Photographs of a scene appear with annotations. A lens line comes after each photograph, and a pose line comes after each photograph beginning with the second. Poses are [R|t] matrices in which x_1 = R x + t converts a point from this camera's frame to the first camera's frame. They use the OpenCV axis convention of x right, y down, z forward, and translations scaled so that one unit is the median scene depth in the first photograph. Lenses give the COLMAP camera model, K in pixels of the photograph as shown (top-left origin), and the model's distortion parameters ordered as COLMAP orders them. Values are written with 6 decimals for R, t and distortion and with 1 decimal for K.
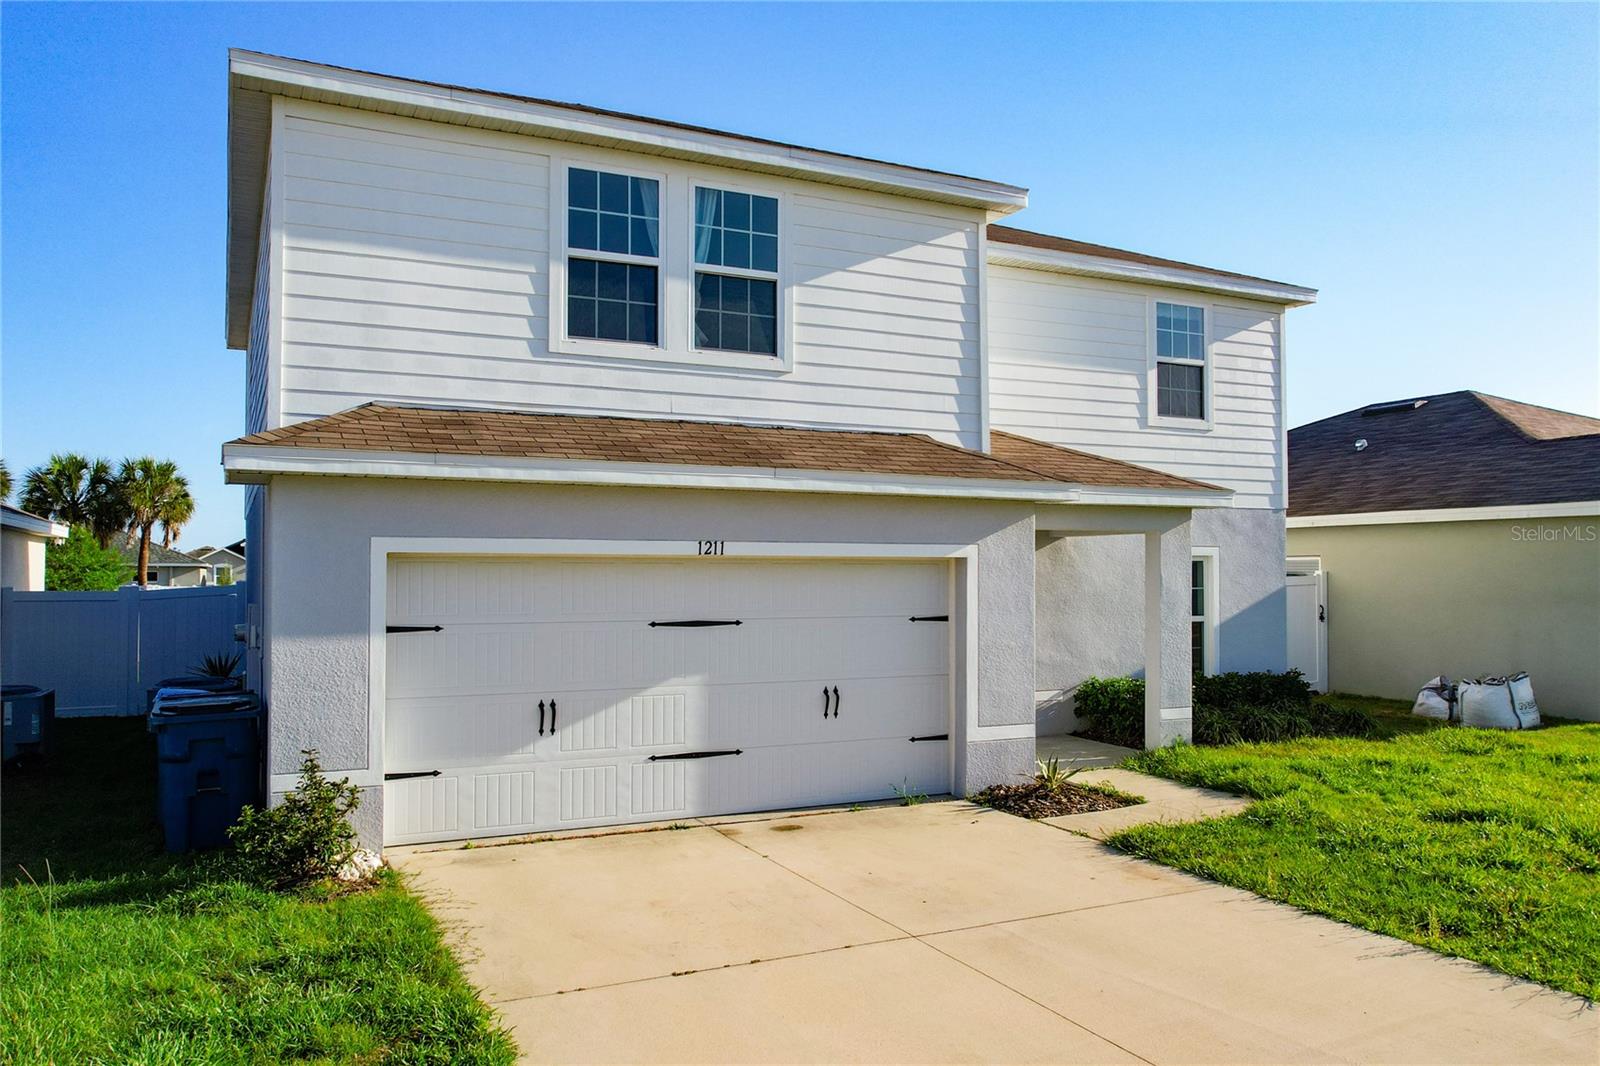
lens RADIAL K [[993.6, 0, 800.0], [0, 993.6, 533.0], [0, 0, 1]] dist [-0.009207, -0.001644]
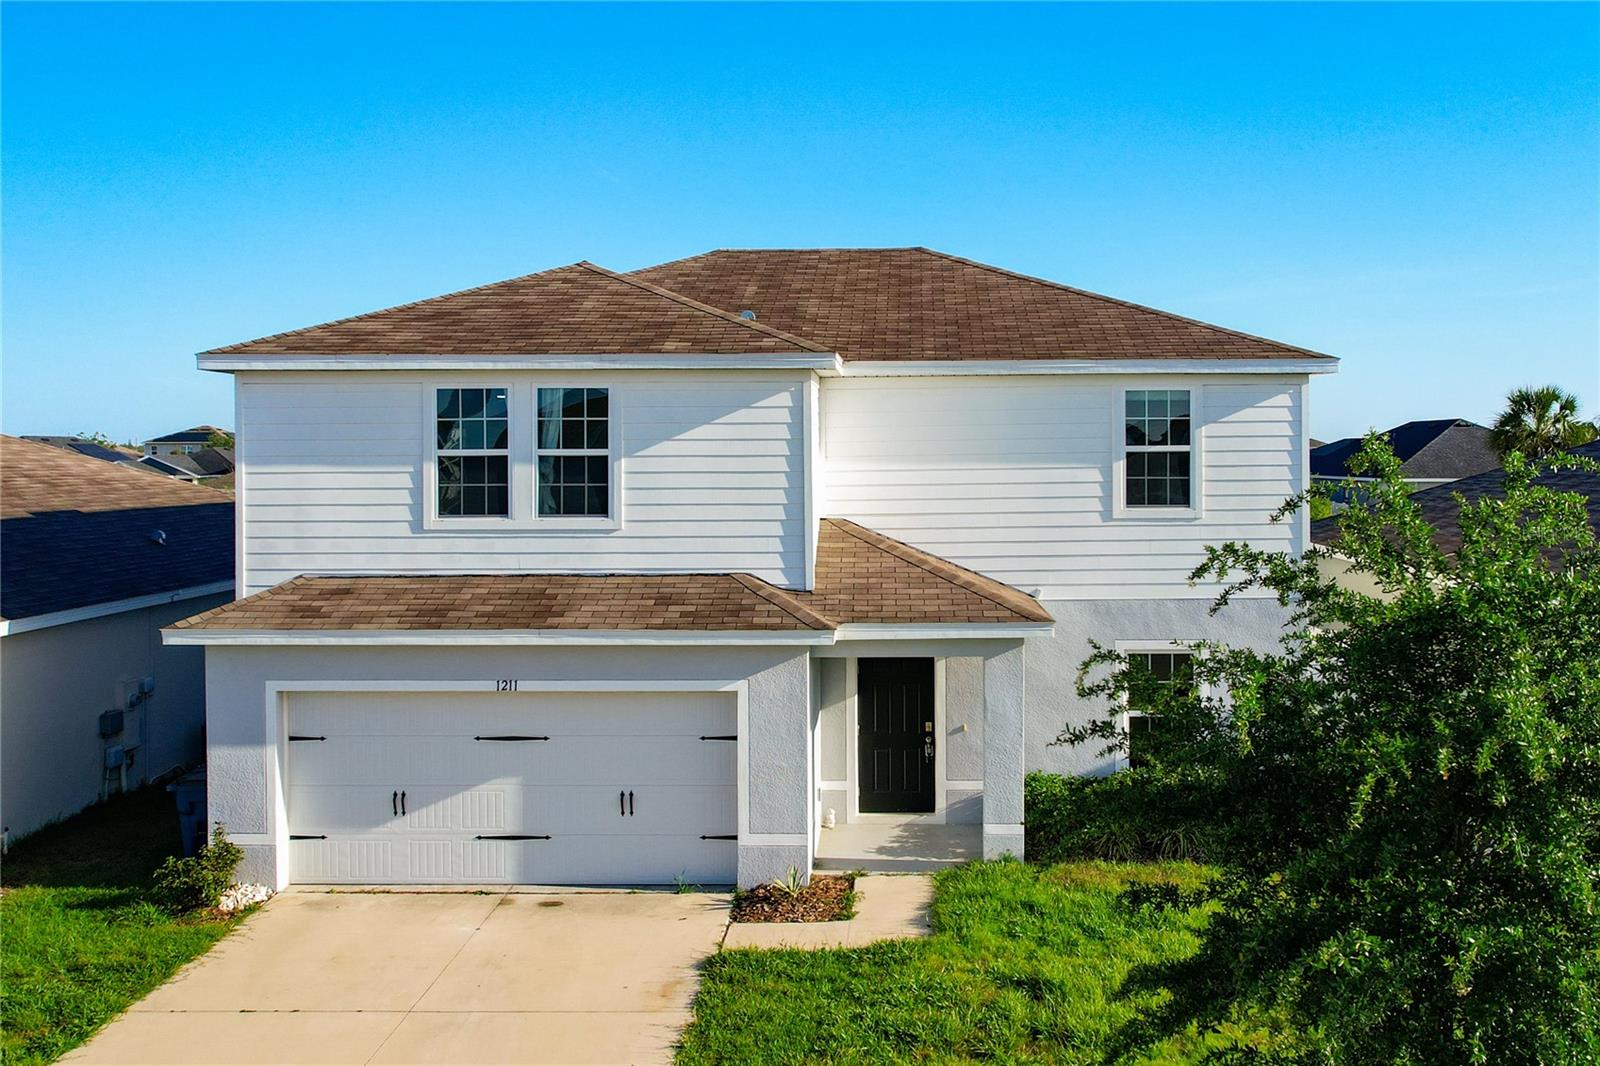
lens RADIAL K [[1053.8, 0, 800.0], [0, 1053.8, 533.0], [0, 0, 1]] dist [-0.000481, -0.001647]
pose [[0.928189, 0.002919, -0.372097, 0.727675], [0.009433, 0.999463, 0.031372, -0.209256], [0.371989, -0.032629, 0.927664, -0.135578]]
